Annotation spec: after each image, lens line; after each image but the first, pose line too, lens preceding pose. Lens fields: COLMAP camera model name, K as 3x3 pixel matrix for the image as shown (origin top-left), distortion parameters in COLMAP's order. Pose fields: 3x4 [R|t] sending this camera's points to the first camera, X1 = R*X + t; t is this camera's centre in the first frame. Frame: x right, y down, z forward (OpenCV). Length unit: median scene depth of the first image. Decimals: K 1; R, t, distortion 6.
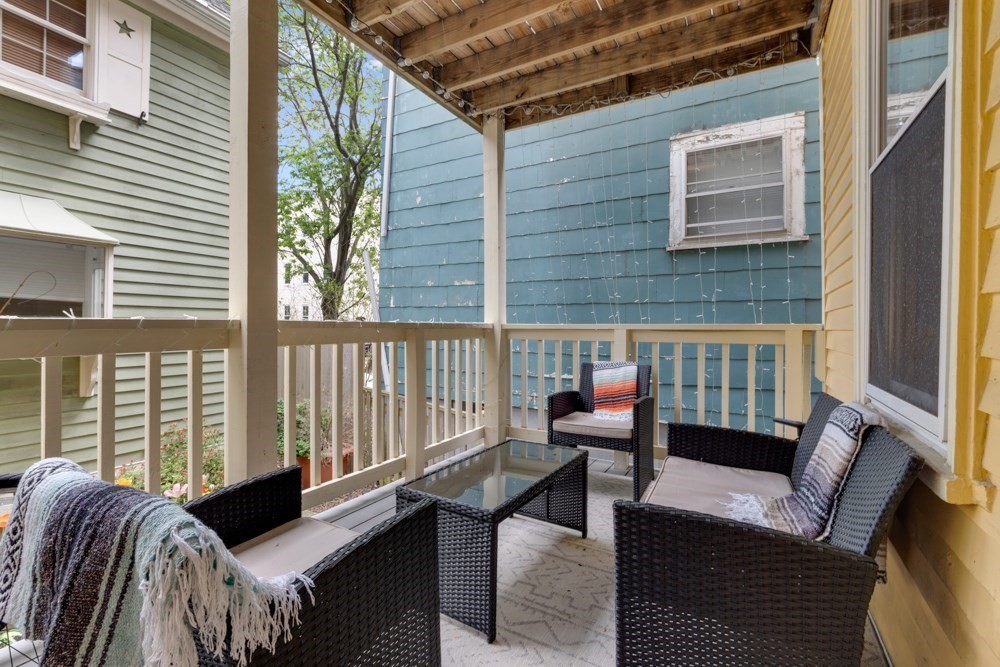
lens RADIAL K [[446.5, 0, 495.4], [0, 446.5, 331.6], [0, 0, 1]] dist [-0.011665, 0.001900]
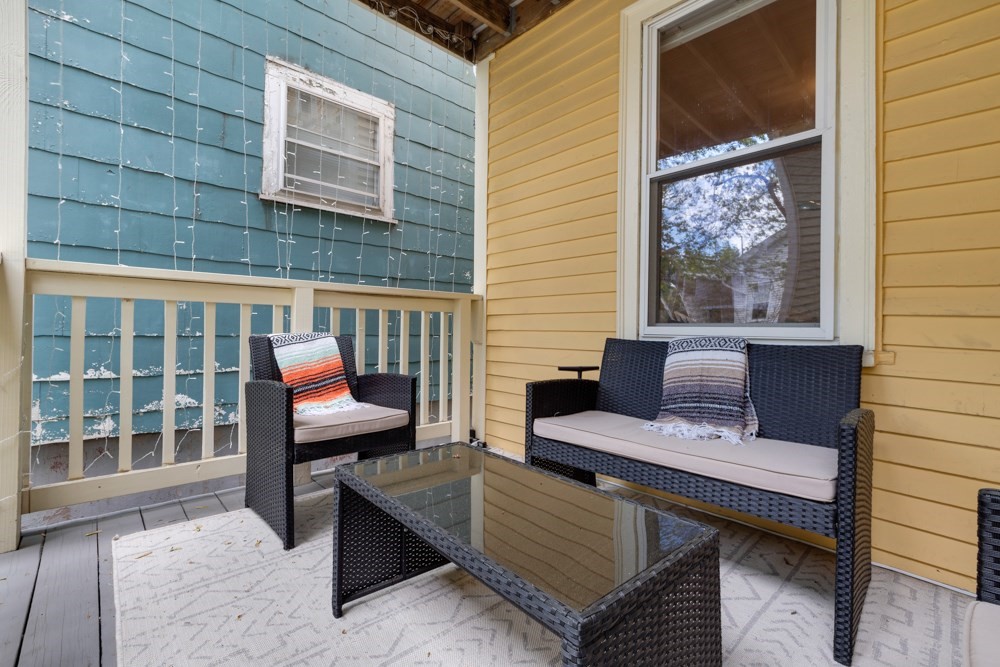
lens RADIAL K [[446.5, 0, 502.3], [0, 446.5, 326.5], [0, 0, 1]] dist [-0.011665, 0.001900]
pose [[0.265522, 0.009272, 0.964060, -0.255766], [0.008021, 0.999898, -0.011826, 0.055283], [-0.964071, 0.010873, 0.265421, 0.419828]]
